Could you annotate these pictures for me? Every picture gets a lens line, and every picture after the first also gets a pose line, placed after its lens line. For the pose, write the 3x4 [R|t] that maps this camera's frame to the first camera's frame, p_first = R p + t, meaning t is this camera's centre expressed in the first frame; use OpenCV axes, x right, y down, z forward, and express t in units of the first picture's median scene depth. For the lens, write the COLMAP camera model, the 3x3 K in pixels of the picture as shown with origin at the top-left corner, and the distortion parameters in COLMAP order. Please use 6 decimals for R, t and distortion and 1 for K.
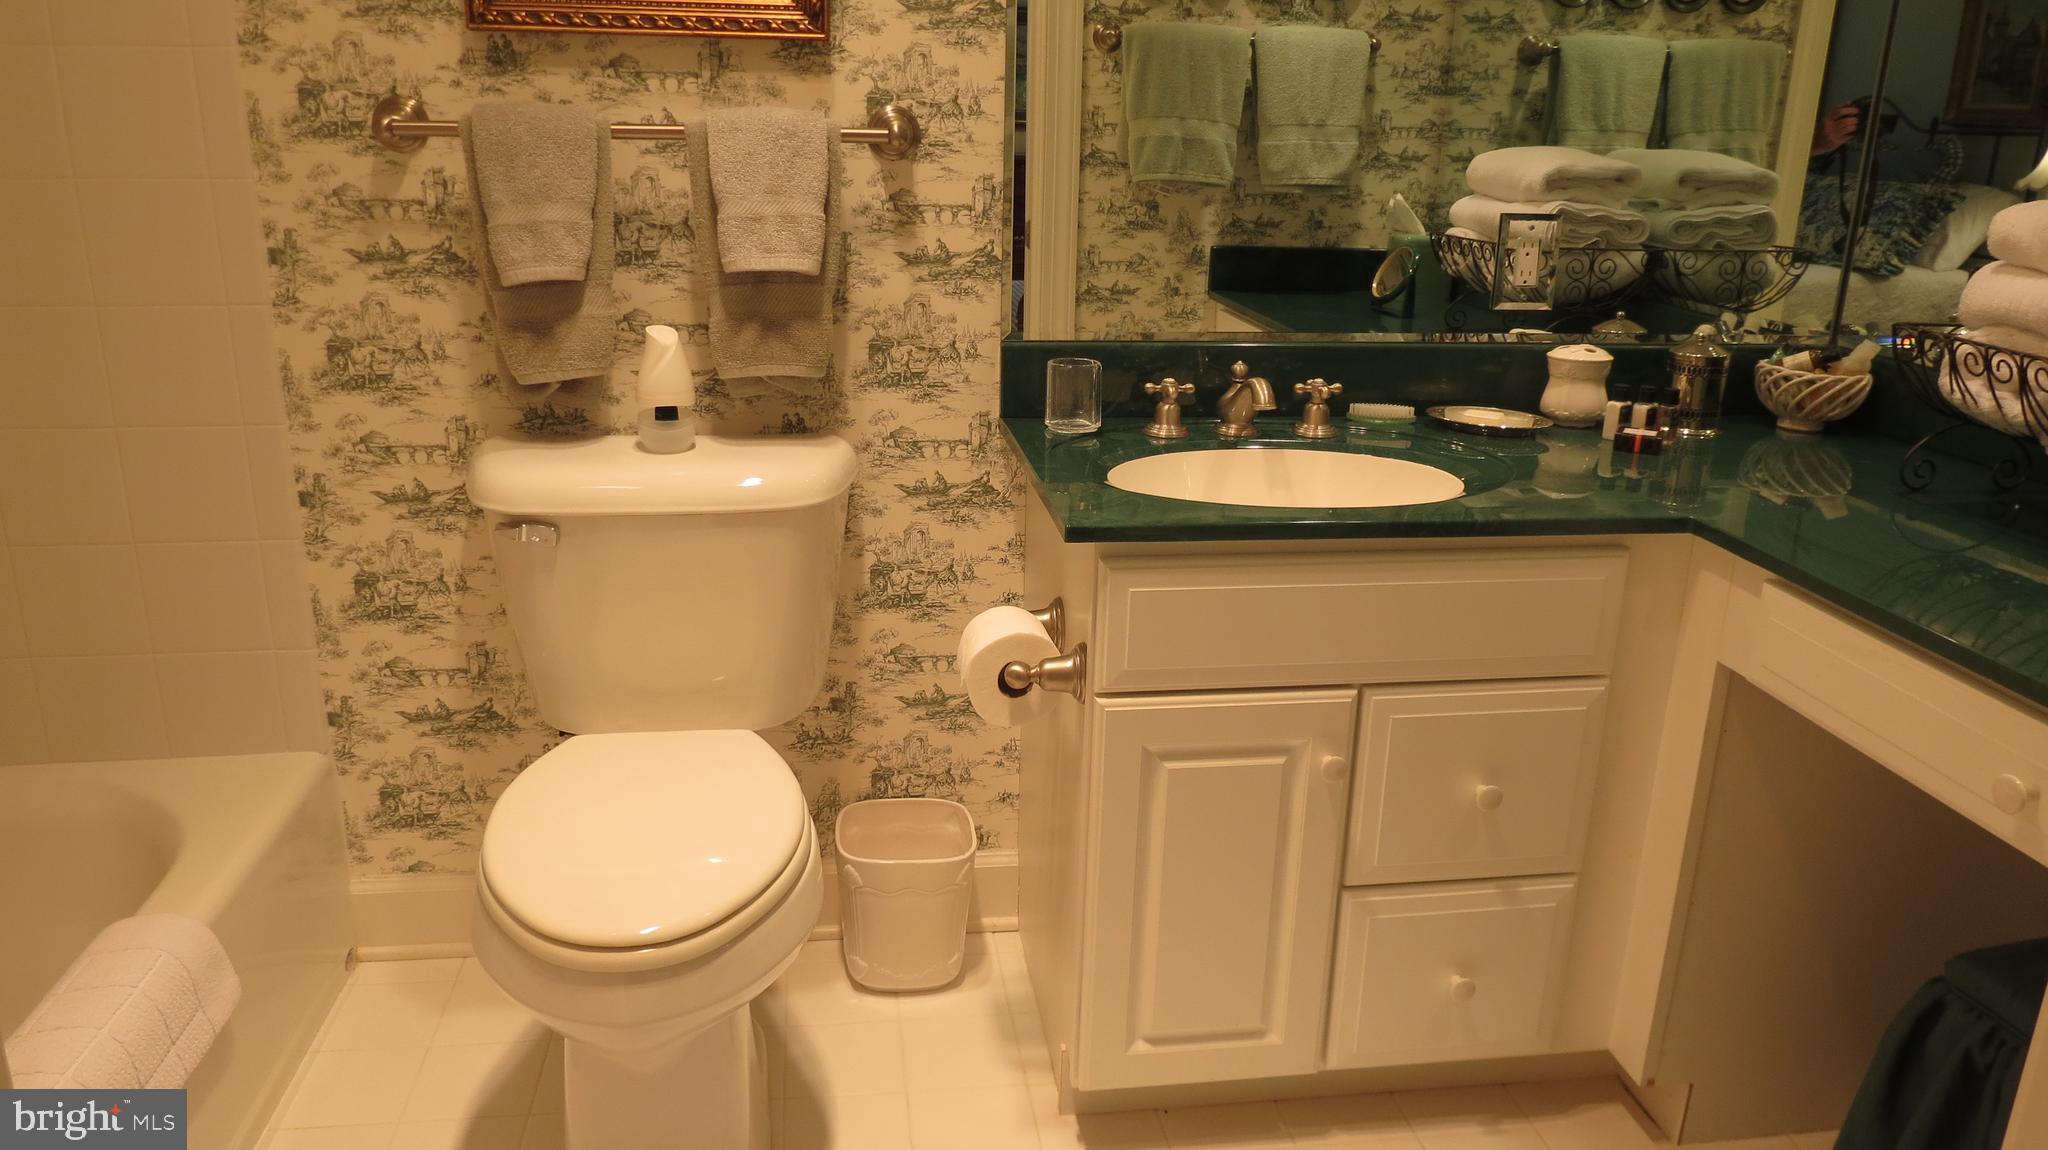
lens RADIAL K [[1471.0, 0, 1025.2], [0, 1471.0, 575.9], [0, 0, 1]] dist [-0.025050, 0.013689]
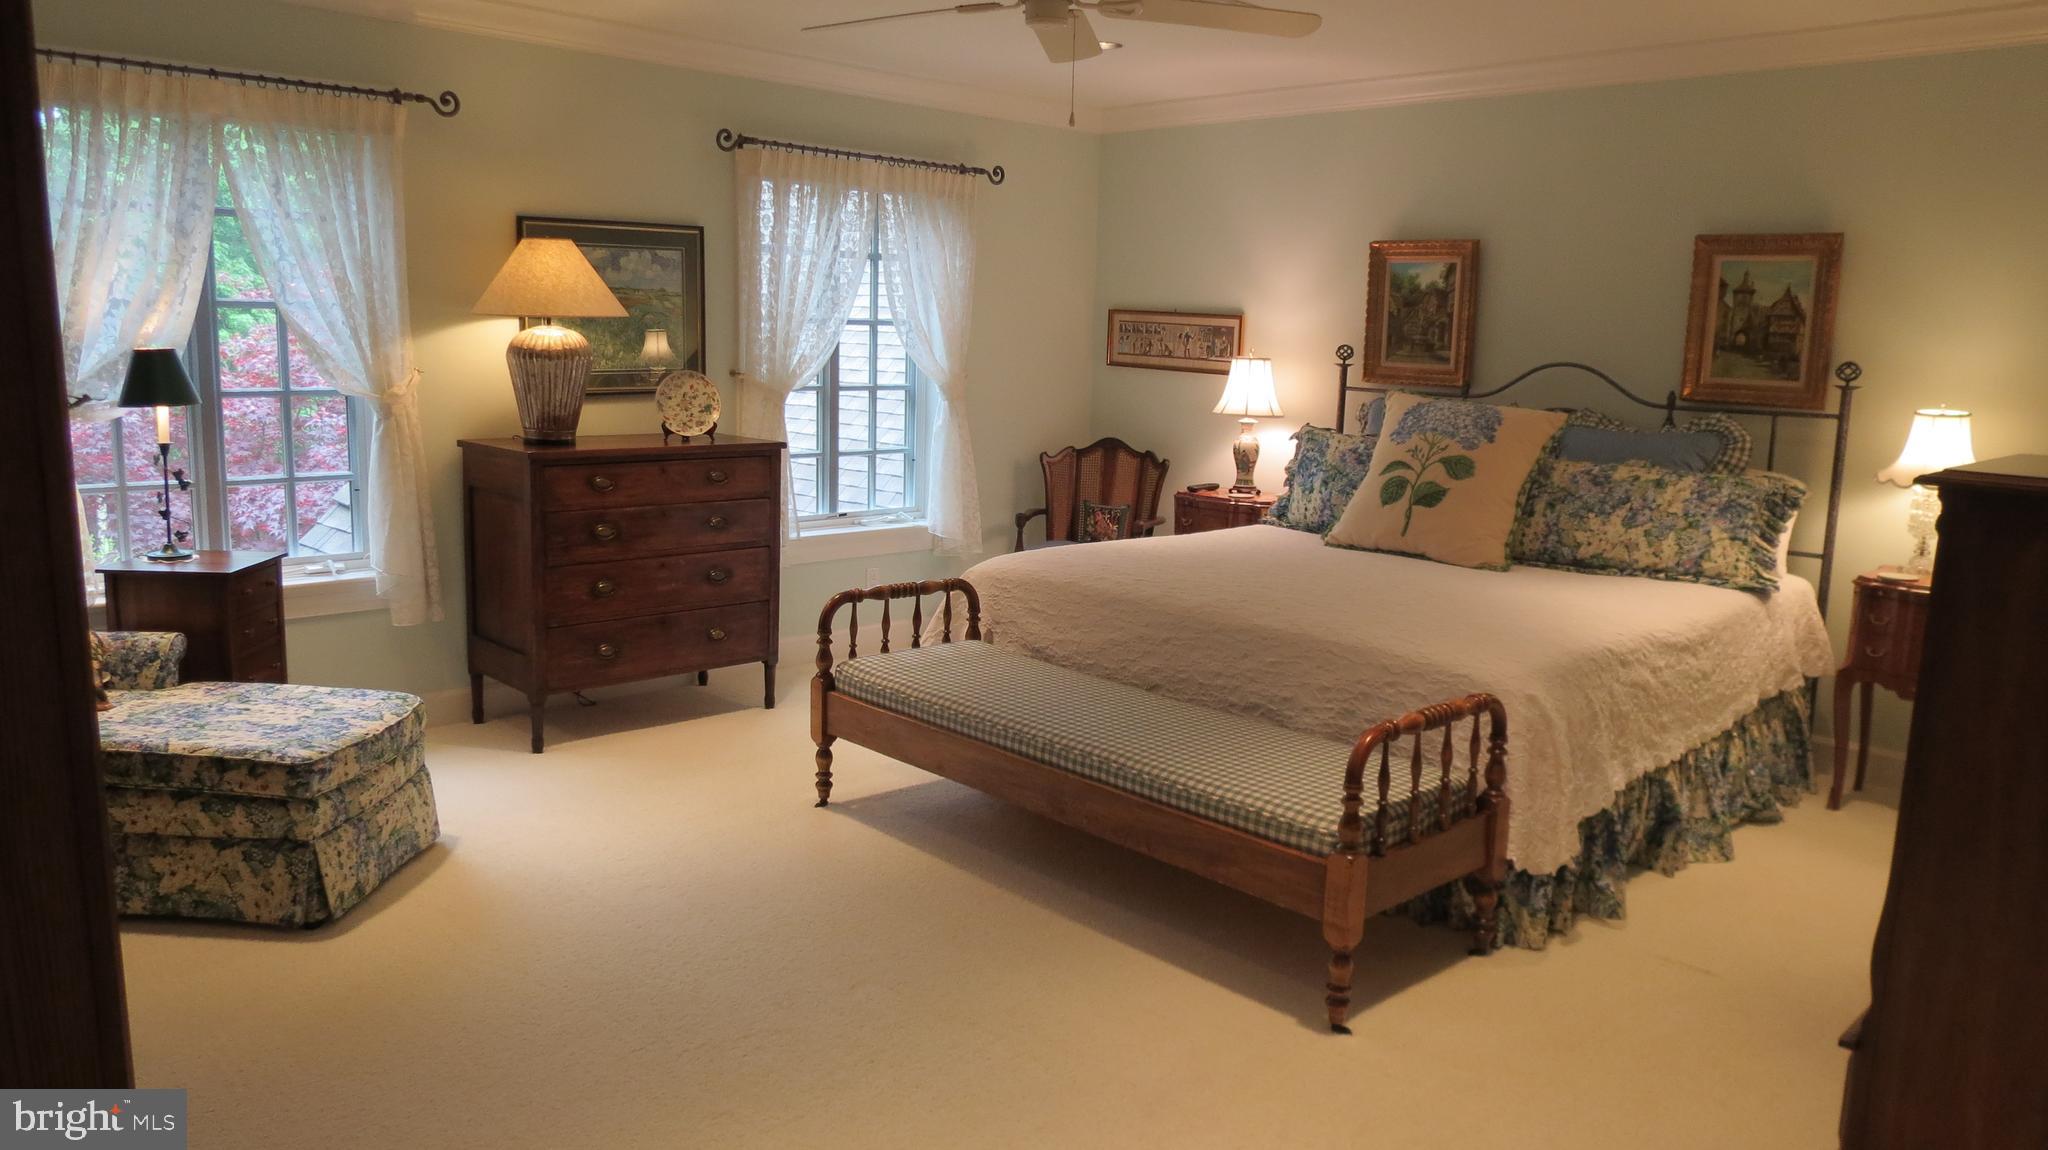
lens RADIAL K [[1471.0, 0, 1024.5], [0, 1471.0, 572.4], [0, 0, 1]] dist [-0.025050, 0.013689]
pose [[0.814792, -0.099337, 0.571180, -0.210065], [0.171445, 0.982433, -0.073707, -0.218805], [-0.553824, 0.157982, 0.817509, 0.536706]]
